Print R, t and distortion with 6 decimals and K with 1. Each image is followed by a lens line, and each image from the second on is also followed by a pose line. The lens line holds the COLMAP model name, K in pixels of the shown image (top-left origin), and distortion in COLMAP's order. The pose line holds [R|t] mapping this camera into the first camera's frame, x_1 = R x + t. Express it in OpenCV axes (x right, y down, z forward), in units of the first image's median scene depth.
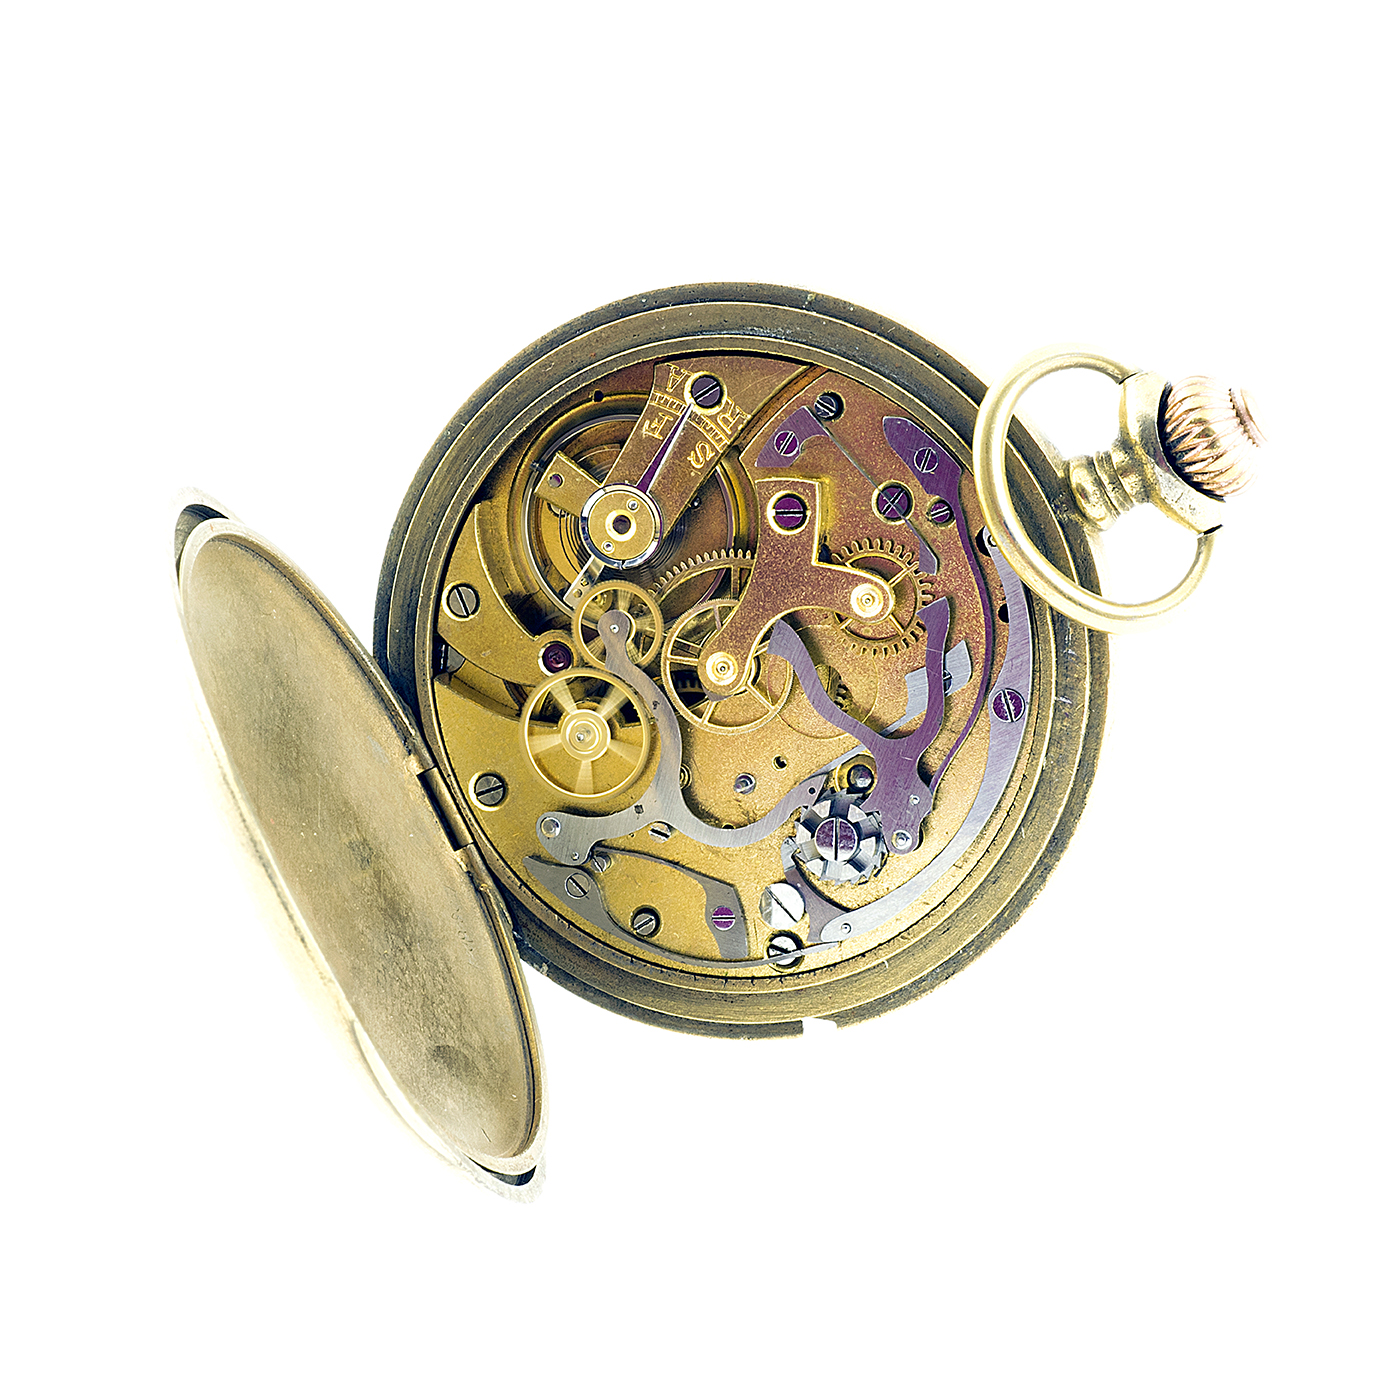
lens RADIAL K [[8507.8, 0, 700.0], [0, 8507.8, 700.0], [0, 0, 1]] dist [0.625598, -14.227781]
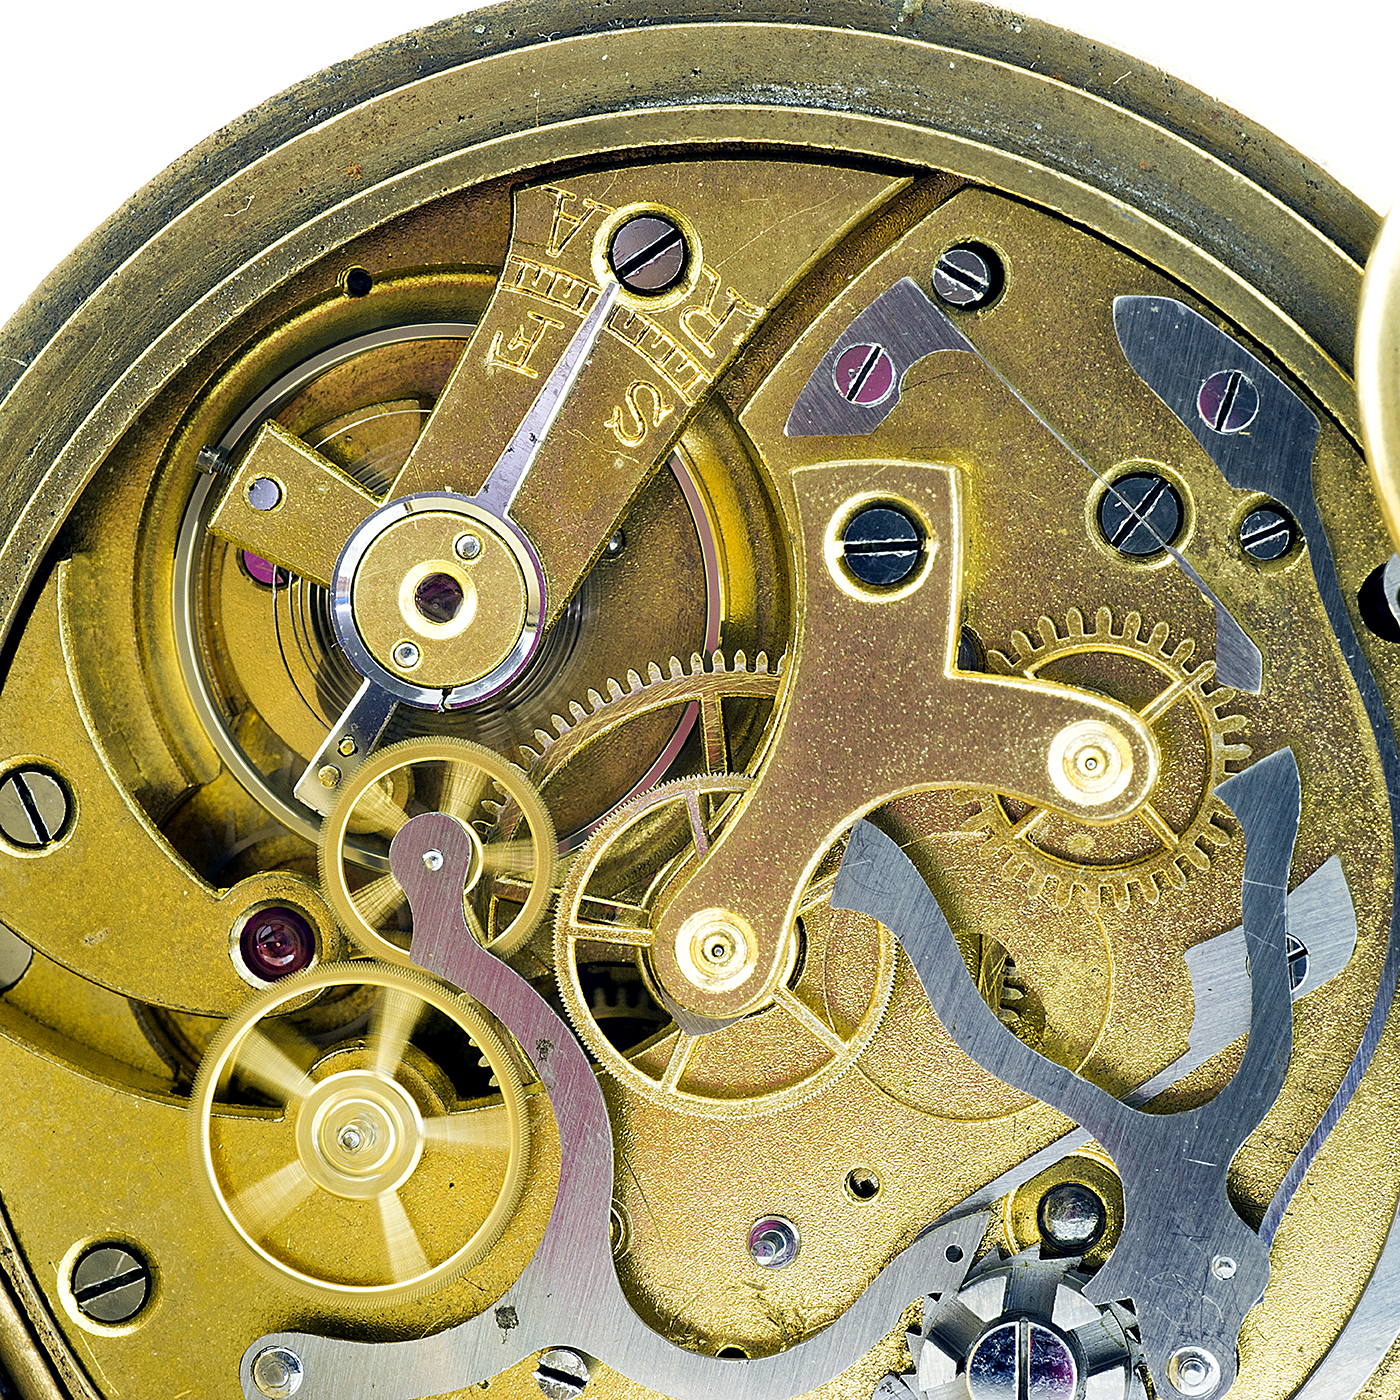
lens RADIAL K [[8507.8, 0, 700.0], [0, 8507.8, 700.0], [0, 0, 1]] dist [0.625598, -14.227781]
pose [[0.991075, -0.029108, 0.130090, -0.049029], [0.036075, 0.998020, -0.051526, 0.005008], [-0.128332, 0.055759, 0.990162, 0.608419]]
